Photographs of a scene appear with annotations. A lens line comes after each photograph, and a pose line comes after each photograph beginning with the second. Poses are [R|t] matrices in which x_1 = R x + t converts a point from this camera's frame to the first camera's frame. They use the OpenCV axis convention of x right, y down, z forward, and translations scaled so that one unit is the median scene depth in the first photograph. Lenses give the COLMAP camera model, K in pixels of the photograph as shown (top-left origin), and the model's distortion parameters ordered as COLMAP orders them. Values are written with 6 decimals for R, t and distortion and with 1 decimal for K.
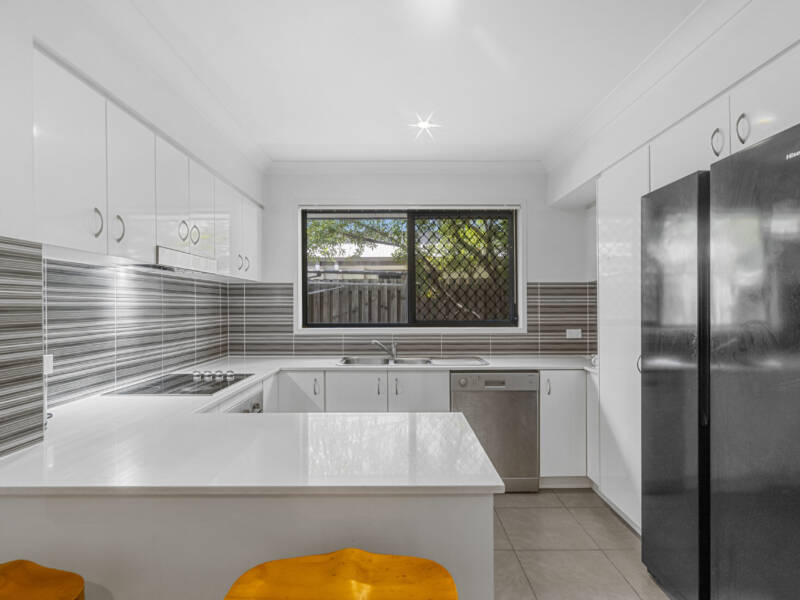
lens RADIAL K [[417.0, 0, 400.1], [0, 417.0, 303.4], [0, 0, 1]] dist [0.000613, 0.001088]
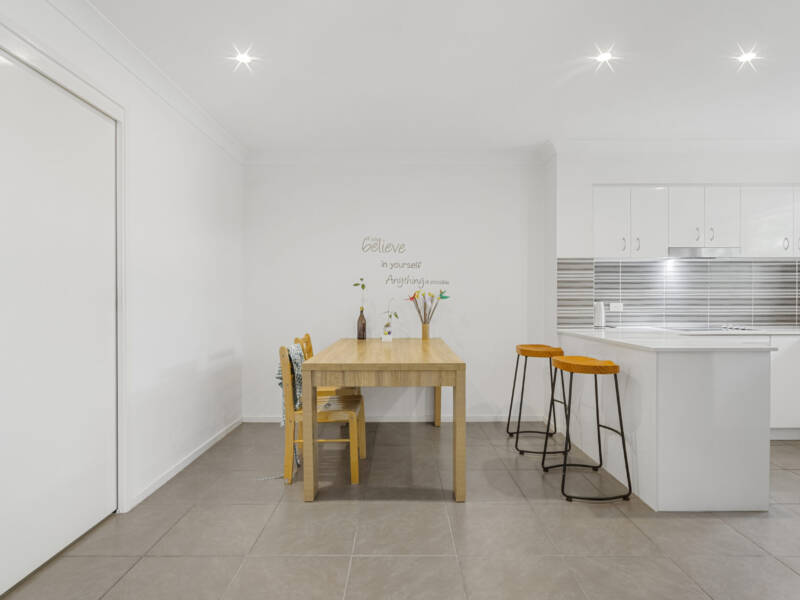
lens RADIAL K [[417.0, 0, 400.1], [0, 417.0, 303.4], [0, 0, 1]] dist [0.000613, 0.001088]
pose [[-0.004613, 0.013056, -0.999904, 0.742098], [0.008517, 0.999879, 0.013016, 0.043498], [0.999953, -0.008456, -0.004723, -0.102897]]
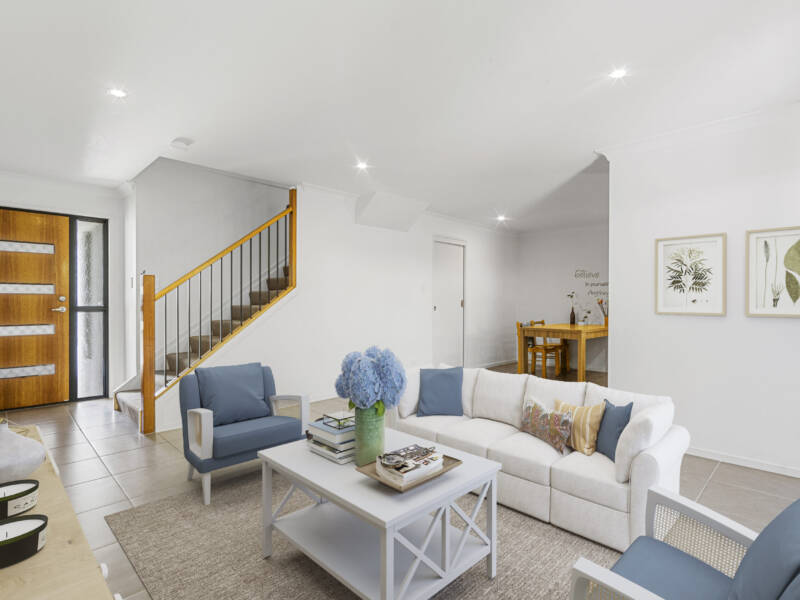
lens RADIAL K [[417.0, 0, 400.1], [0, 417.0, 303.4], [0, 0, 1]] dist [0.000613, 0.001088]
pose [[-0.707188, 0.003521, -0.707017, 1.740612], [0.001294, 0.999992, 0.003686, 0.038601], [0.707025, 0.001692, -0.707187, 0.663891]]
